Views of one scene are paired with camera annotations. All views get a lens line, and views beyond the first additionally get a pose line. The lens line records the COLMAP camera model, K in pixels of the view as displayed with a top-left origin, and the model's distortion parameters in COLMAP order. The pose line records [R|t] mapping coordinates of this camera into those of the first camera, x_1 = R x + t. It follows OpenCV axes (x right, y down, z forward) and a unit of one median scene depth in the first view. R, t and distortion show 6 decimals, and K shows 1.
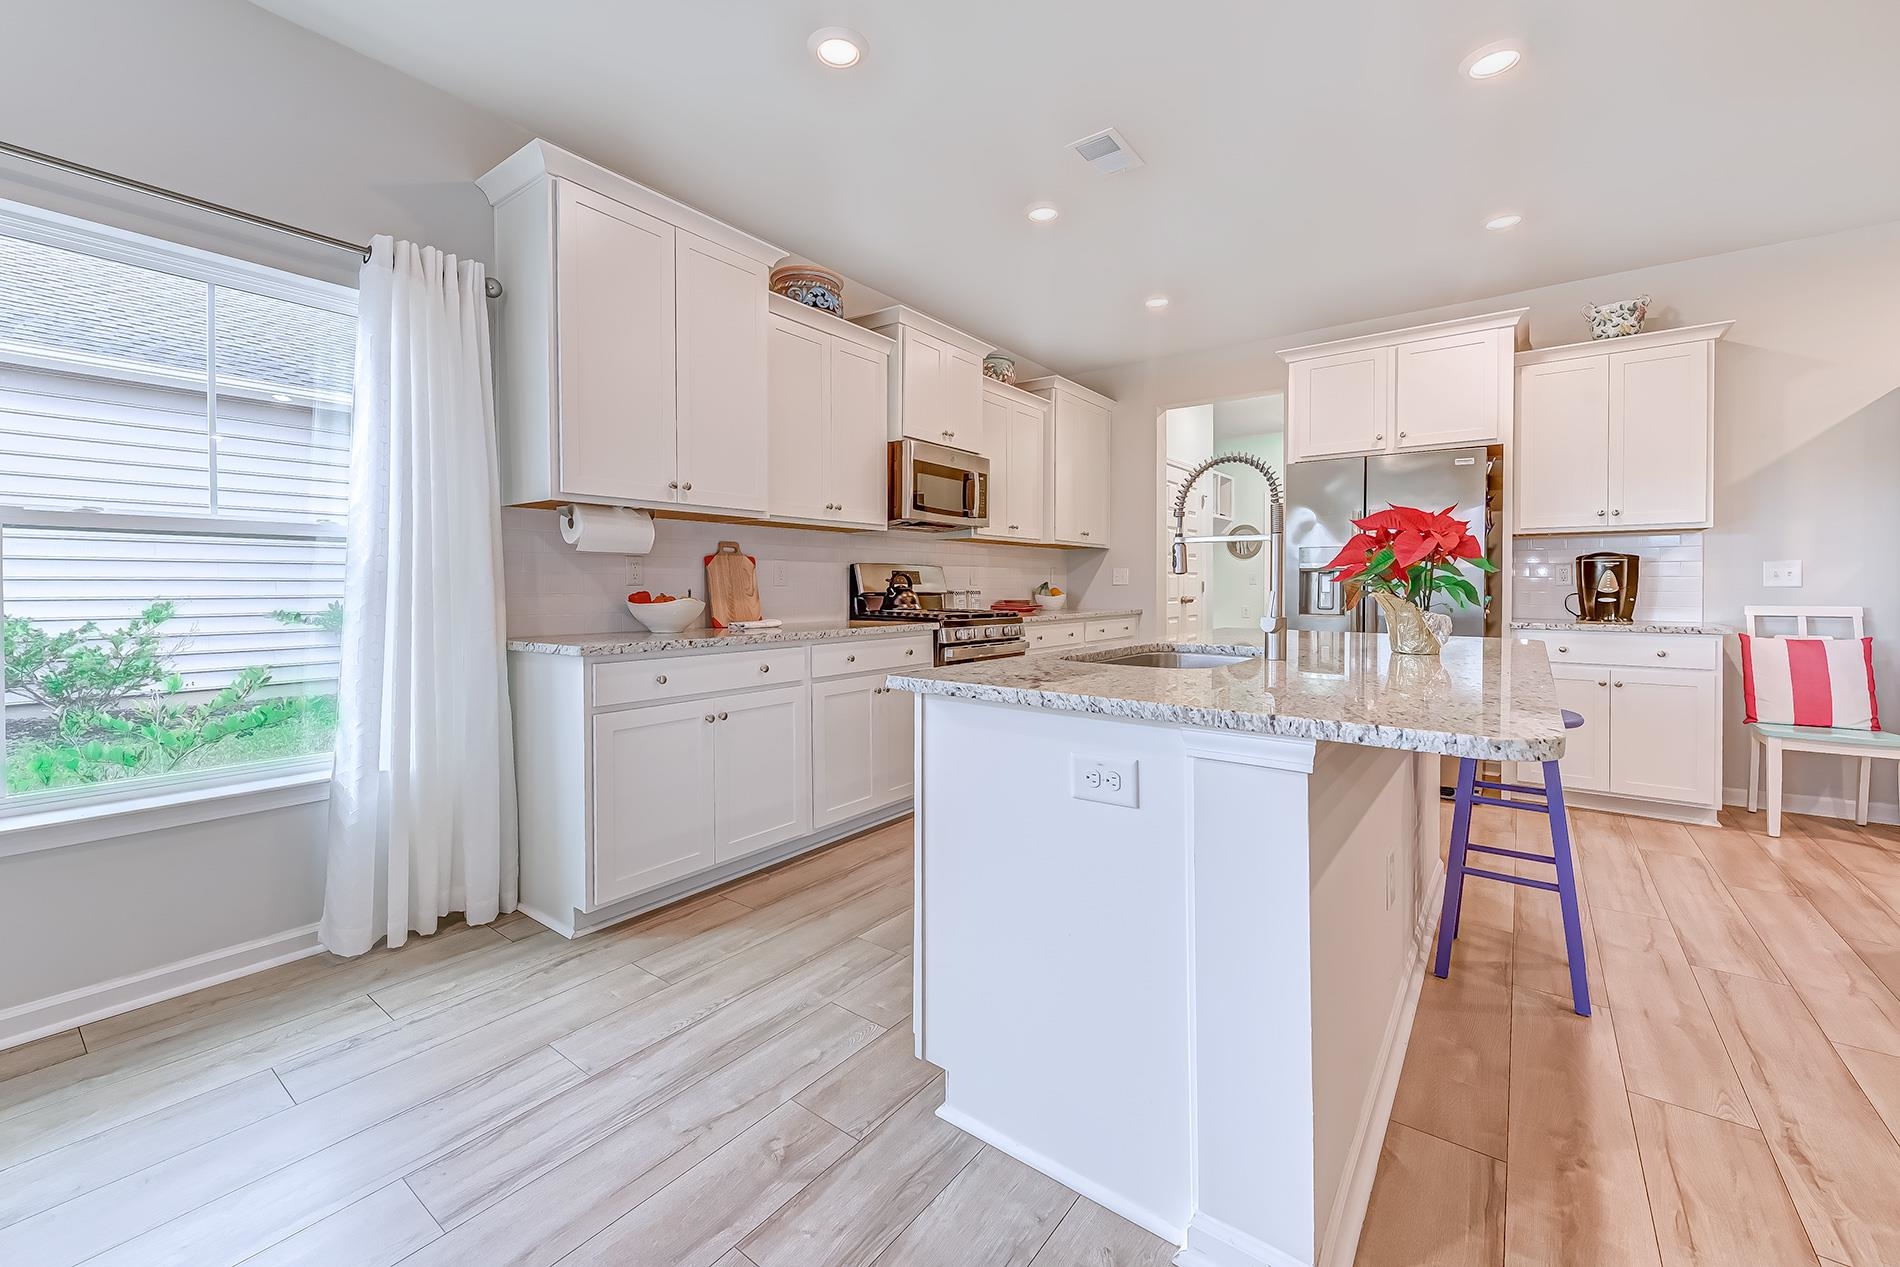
lens RADIAL K [[766.4, 0, 932.1], [0, 766.4, 584.4], [0, 0, 1]] dist [0.000726, 0.000090]
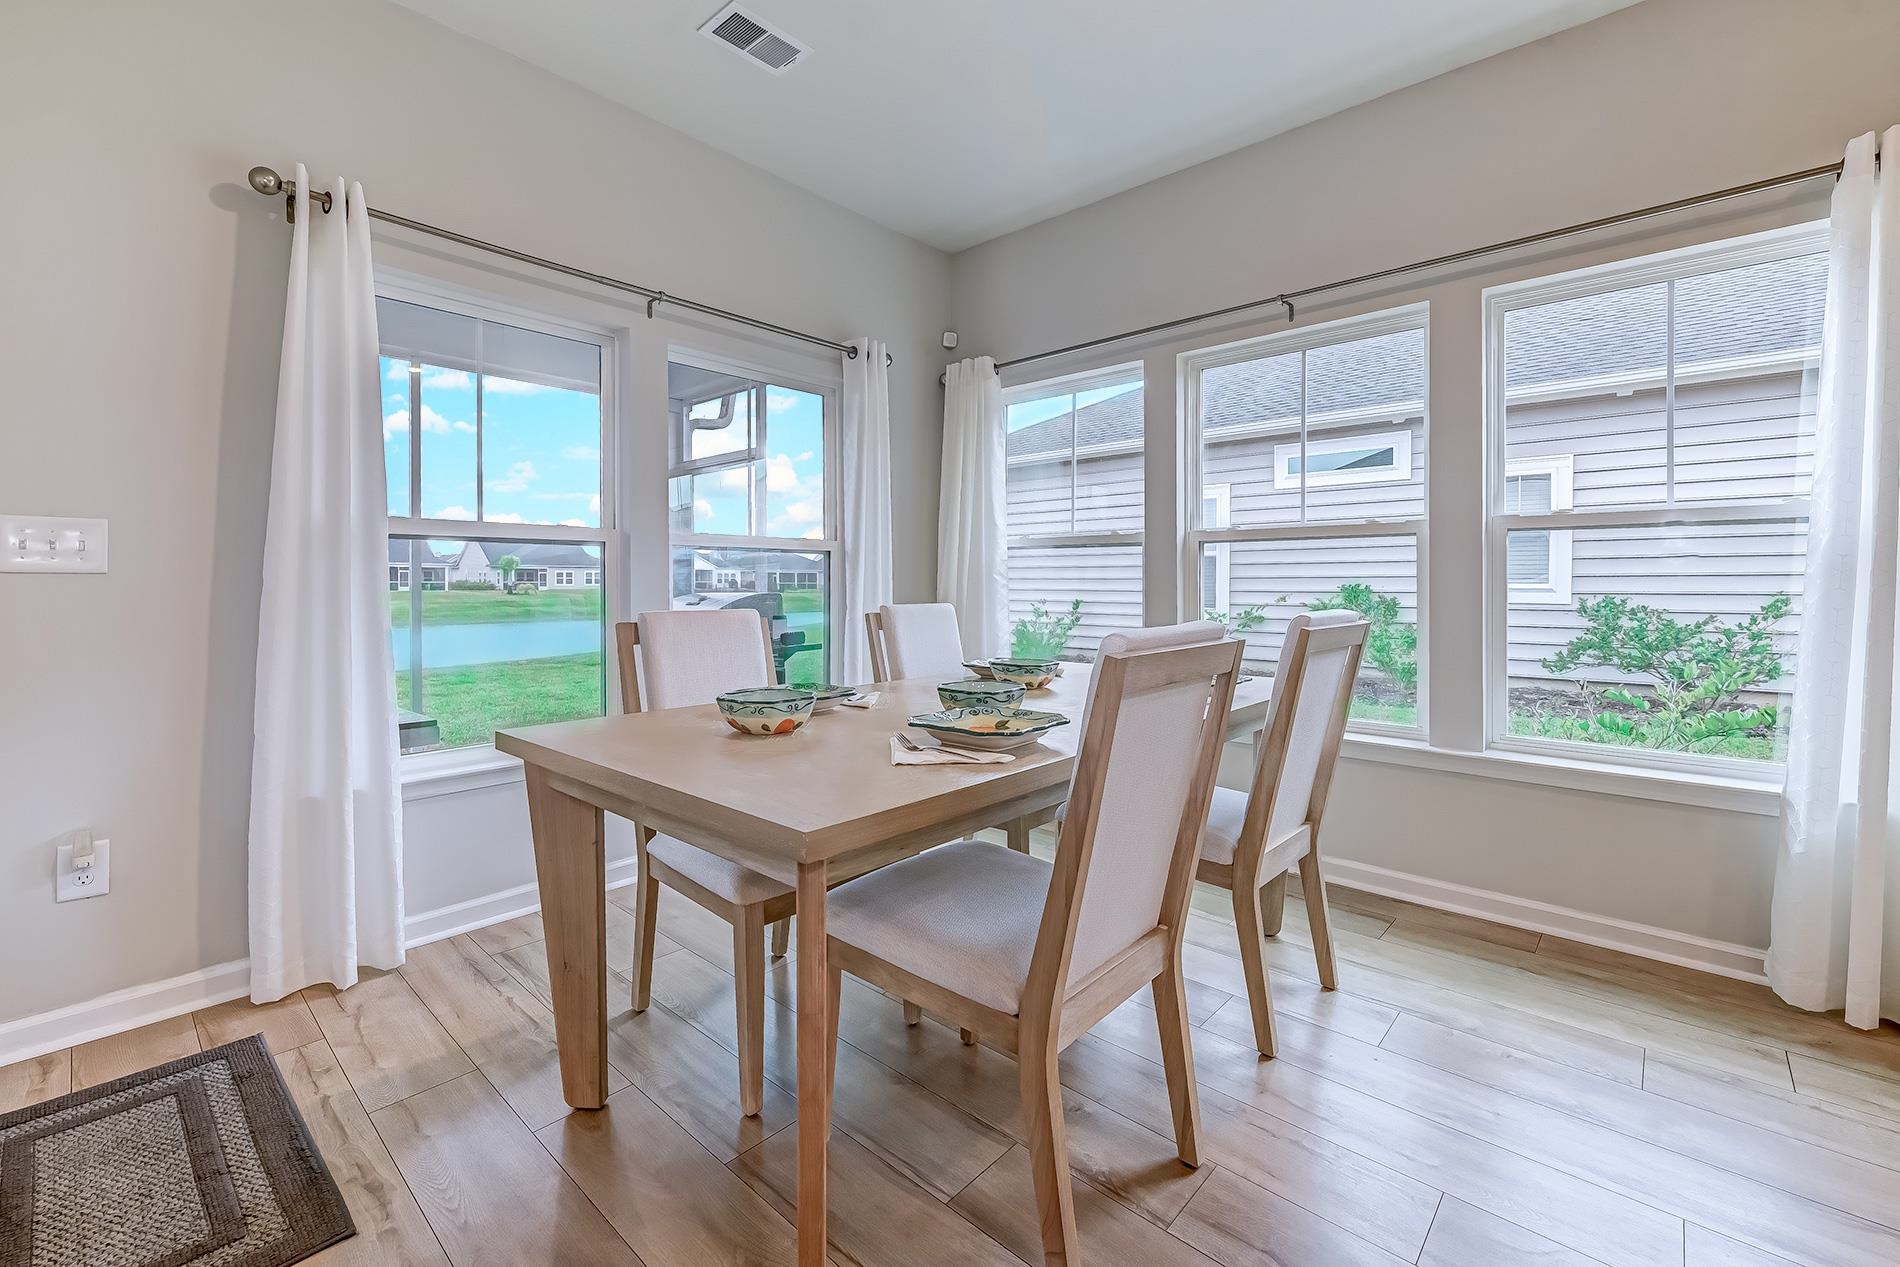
lens RADIAL K [[779.2, 0, 947.1], [0, 779.2, 575.5], [0, 0, 1]] dist [-0.001304, -0.000656]
pose [[-0.067169, -0.008472, -0.997706, 0.158762], [0.001356, 0.999962, -0.008583, 0.010161], [0.997741, -0.001929, -0.067155, 0.106086]]
